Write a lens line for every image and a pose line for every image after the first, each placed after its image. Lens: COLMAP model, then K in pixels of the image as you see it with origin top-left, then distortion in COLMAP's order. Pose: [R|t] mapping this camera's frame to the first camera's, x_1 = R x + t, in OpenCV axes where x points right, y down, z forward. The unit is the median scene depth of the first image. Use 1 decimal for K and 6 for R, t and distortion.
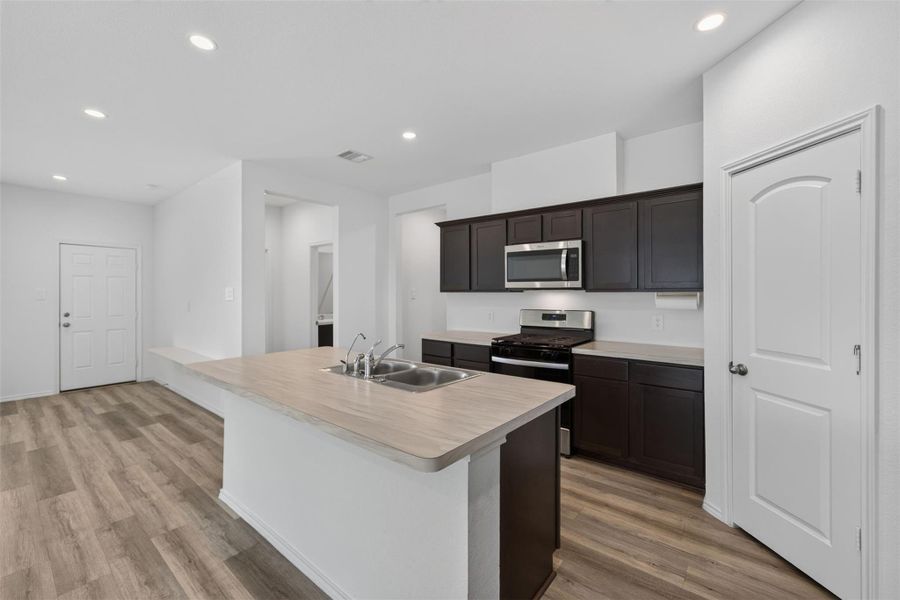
lens RADIAL K [[380.7, 0, 445.6], [0, 380.7, 294.4], [0, 0, 1]] dist [-0.006762, 0.003145]
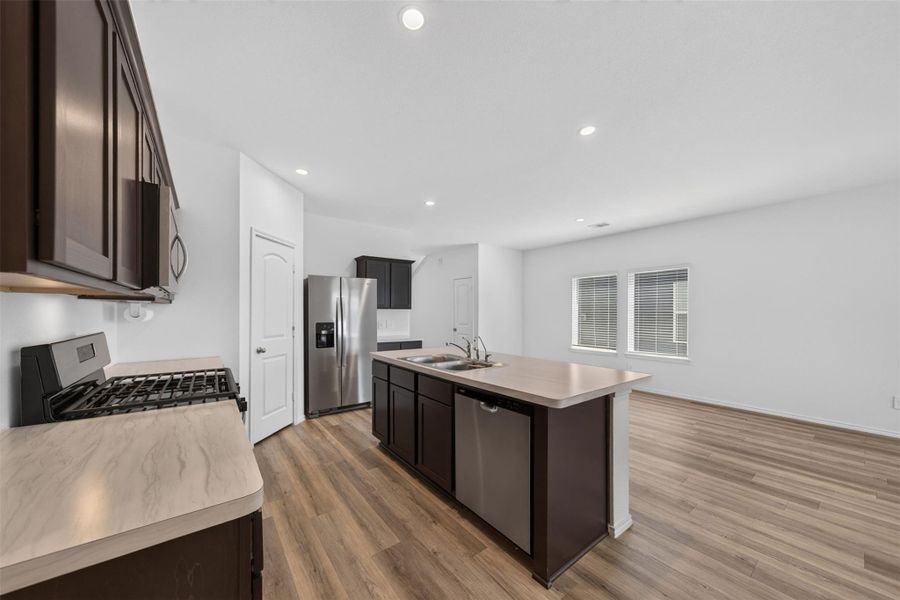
lens RADIAL K [[307.5, 0, 438.8], [0, 307.5, 317.0], [0, 0, 1]] dist [0.003212, 0.000473]
pose [[-0.968682, -0.007898, 0.248177, -0.247818], [-0.003808, 0.999849, 0.016960, 0.011246], [-0.248274, 0.015484, -0.968566, 1.445355]]
